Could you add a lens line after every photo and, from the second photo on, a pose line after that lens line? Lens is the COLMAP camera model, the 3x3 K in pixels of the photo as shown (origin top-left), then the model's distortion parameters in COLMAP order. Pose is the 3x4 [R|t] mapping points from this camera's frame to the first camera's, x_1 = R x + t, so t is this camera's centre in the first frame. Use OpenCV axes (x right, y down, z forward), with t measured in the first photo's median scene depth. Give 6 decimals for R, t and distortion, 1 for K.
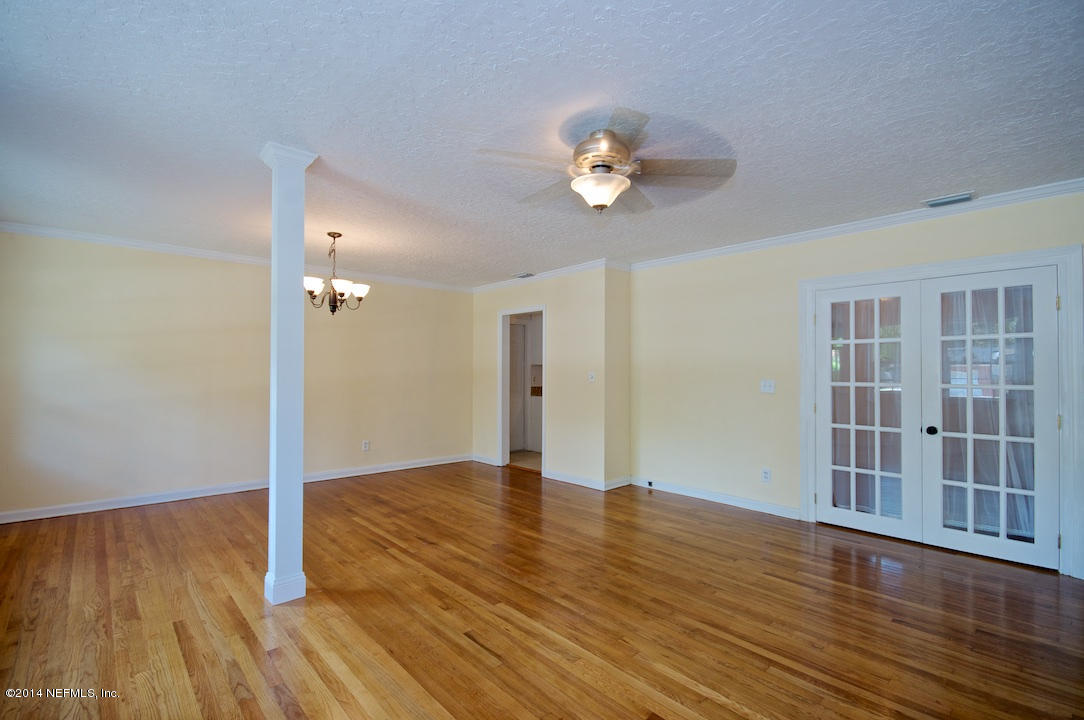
lens RADIAL K [[498.5, 0, 539.2], [0, 498.5, 366.3], [0, 0, 1]] dist [-0.005529, -0.000690]
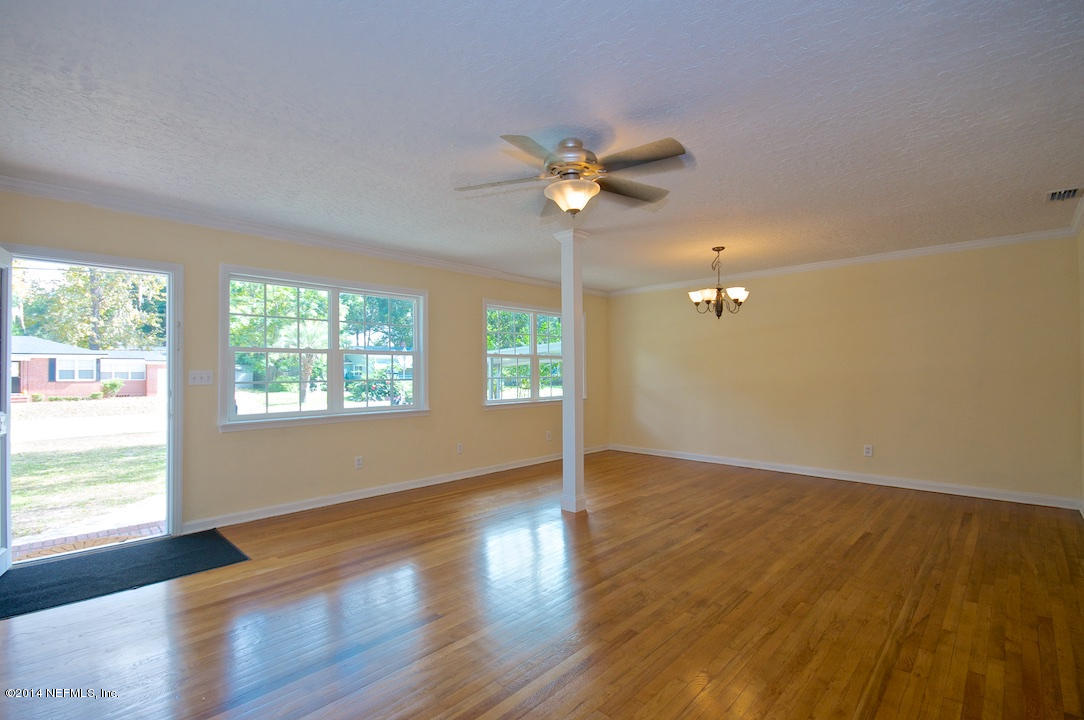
lens RADIAL K [[490.8, 0, 535.4], [0, 490.8, 366.4], [0, 0, 1]] dist [-0.000838, -0.001029]
pose [[0.066110, -0.011792, -0.997743, 0.756430], [0.017743, 0.999786, -0.010641, 0.011883], [0.997655, -0.016999, 0.066305, 0.554386]]
